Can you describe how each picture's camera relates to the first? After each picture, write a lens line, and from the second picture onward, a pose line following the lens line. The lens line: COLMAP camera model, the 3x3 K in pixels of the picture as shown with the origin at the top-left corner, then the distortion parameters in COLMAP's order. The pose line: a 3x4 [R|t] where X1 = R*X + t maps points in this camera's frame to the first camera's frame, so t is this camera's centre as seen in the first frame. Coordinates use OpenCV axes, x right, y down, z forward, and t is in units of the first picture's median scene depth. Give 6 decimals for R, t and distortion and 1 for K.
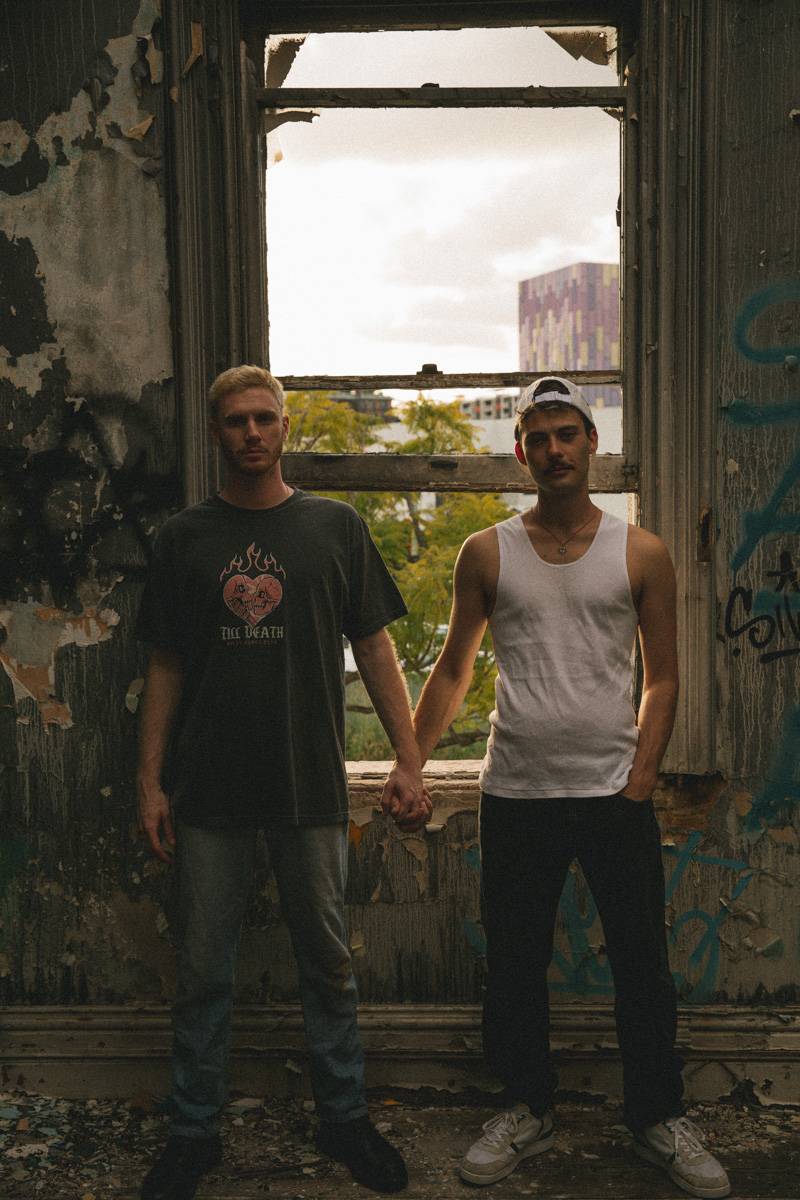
lens RADIAL K [[1466.2, 0, 400.1], [0, 1466.2, 601.9], [0, 0, 1]] dist [0.079682, 0.000000]
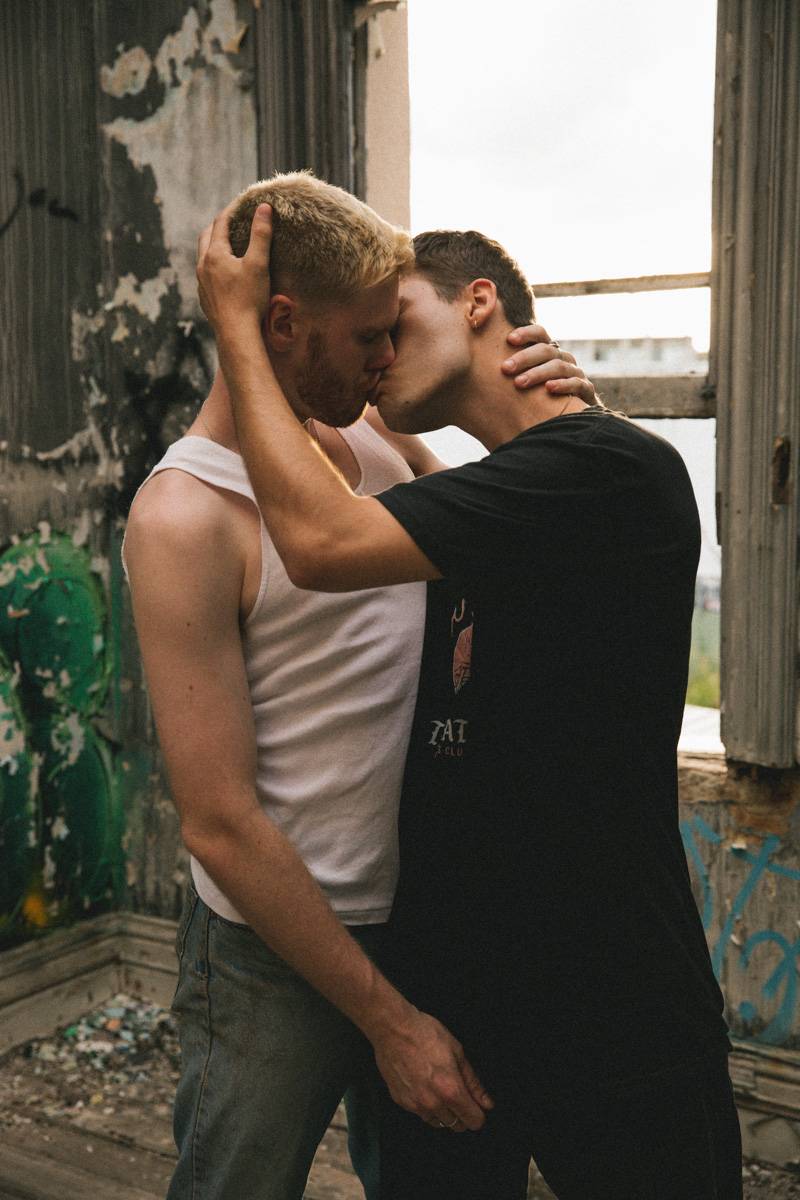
lens RADIAL K [[1687.9, 0, 400.2], [0, 1687.9, 598.9], [0, 0, 1]] dist [0.115192, 0.000000]
pose [[0.848140, 0.059030, -0.526473, 0.521521], [-0.038670, 0.998020, 0.049605, -0.013880], [0.528359, -0.021713, 0.848743, 0.095919]]
